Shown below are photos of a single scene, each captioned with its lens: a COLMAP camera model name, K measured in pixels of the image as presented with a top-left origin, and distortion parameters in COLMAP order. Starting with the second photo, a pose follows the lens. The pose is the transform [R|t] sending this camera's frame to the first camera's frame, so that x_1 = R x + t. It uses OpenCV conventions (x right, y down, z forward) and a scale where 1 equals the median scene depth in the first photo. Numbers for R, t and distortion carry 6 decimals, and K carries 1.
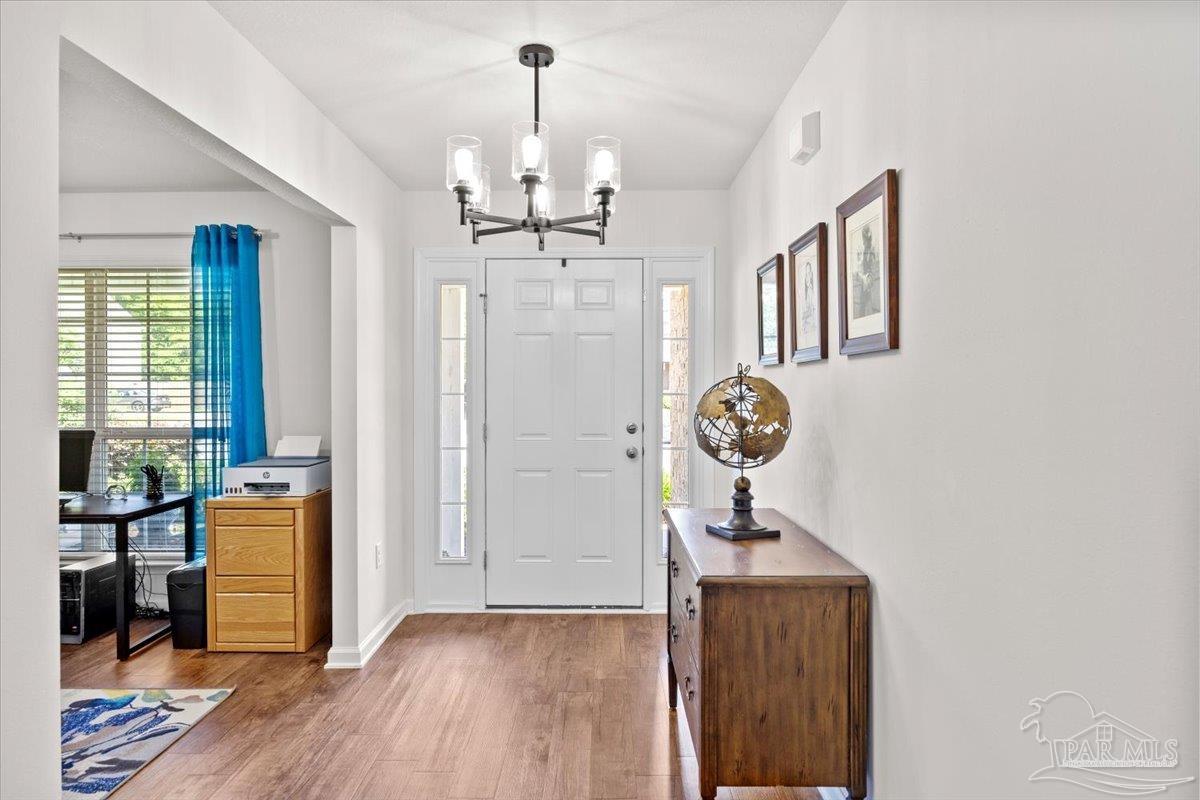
lens RADIAL K [[700.9, 0, 602.8], [0, 700.9, 399.7], [0, 0, 1]] dist [0.001213, 0.000060]
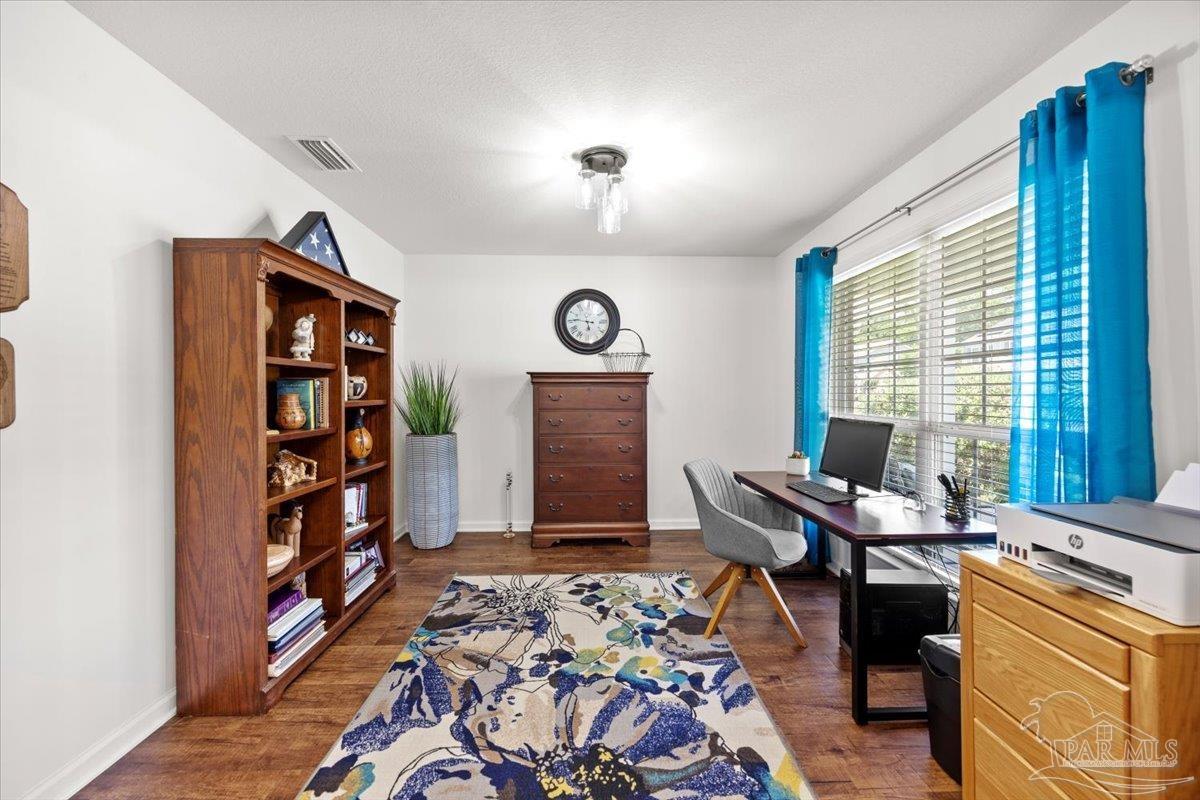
lens RADIAL K [[471.7, 0, 595.7], [0, 471.7, 393.2], [0, 0, 1]] dist [0.000397, -0.000150]
pose [[0.007035, 0.005280, -0.999961, -0.144261], [0.002624, 0.999983, 0.005299, 0.002696], [0.999972, -0.002661, 0.007021, 0.610809]]
